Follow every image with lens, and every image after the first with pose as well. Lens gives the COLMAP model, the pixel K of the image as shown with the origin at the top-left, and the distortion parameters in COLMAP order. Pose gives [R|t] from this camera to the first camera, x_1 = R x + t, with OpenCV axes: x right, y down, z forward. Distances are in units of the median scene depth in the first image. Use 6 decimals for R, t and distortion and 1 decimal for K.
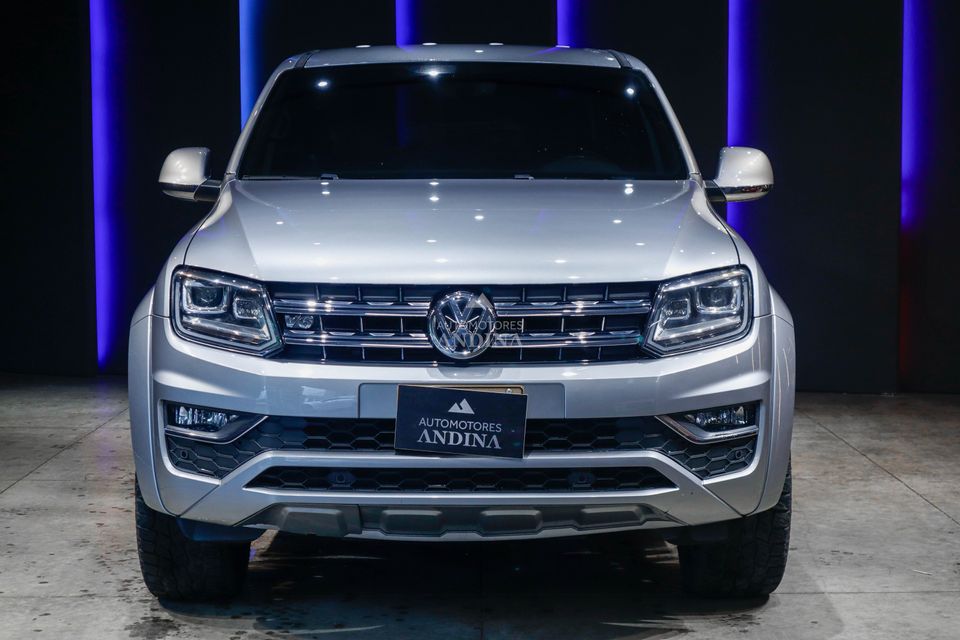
lens RADIAL K [[1706.6, 0, 480.0], [0, 1706.6, 320.0], [0, 0, 1]] dist [-0.063915, 0.034240]
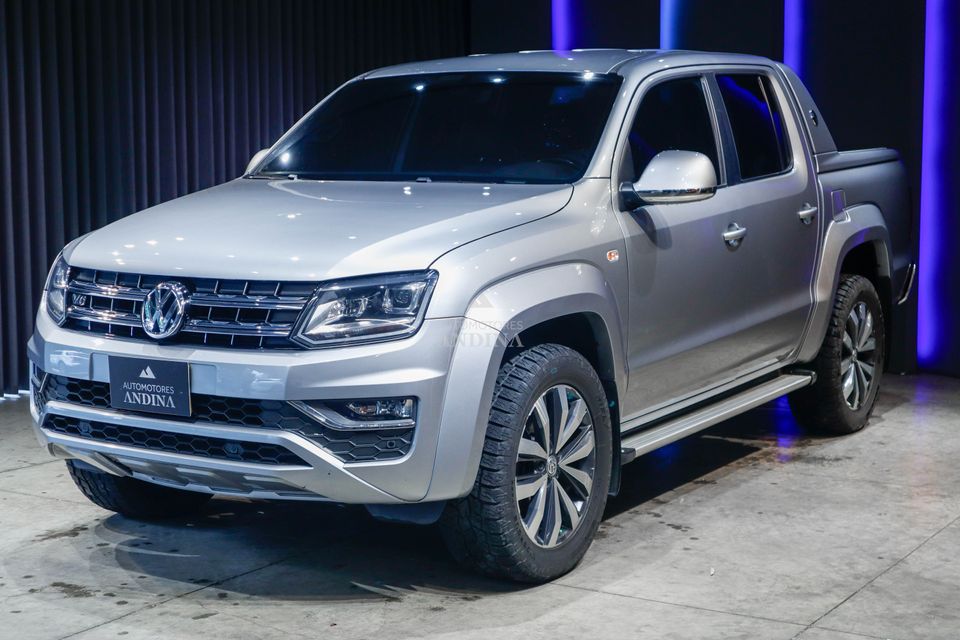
lens RADIAL K [[1590.7, 0, 480.0], [0, 1590.7, 320.0], [0, 0, 1]] dist [-0.002315, 0.002059]
pose [[0.838955, 0.063786, -0.540450, 0.706857], [-0.047916, 0.997908, 0.043396, -0.044518], [0.542087, -0.010511, 0.840257, 0.168901]]
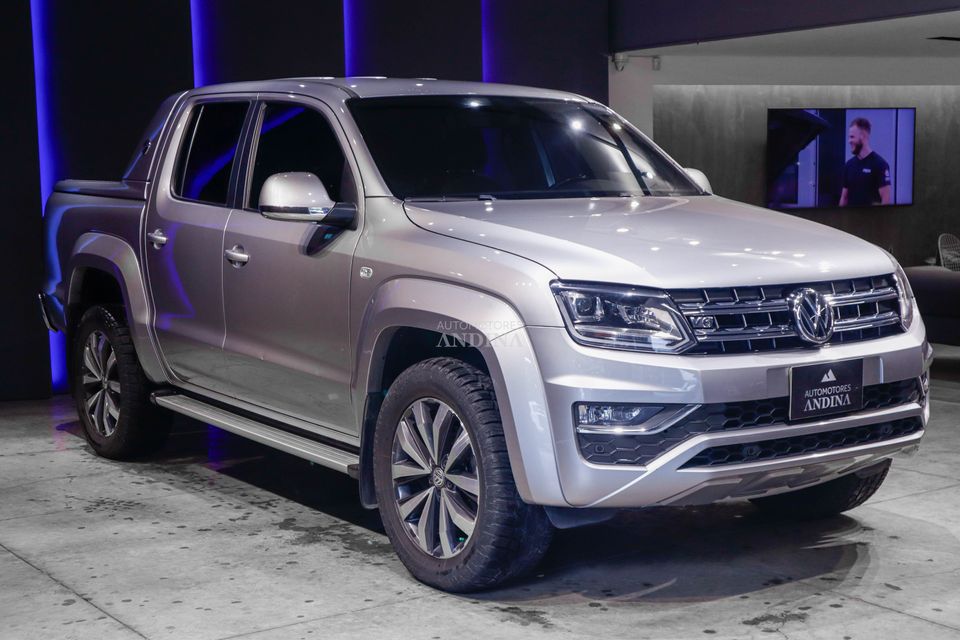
lens RADIAL K [[1495.4, 0, 480.0], [0, 1495.4, 320.0], [0, 0, 1]] dist [0.007275, 0.074611]
pose [[0.824738, -0.066050, 0.561645, -0.739818], [0.063782, 0.997683, 0.023670, -0.031420], [-0.561907, 0.016302, 0.827040, 0.221822]]
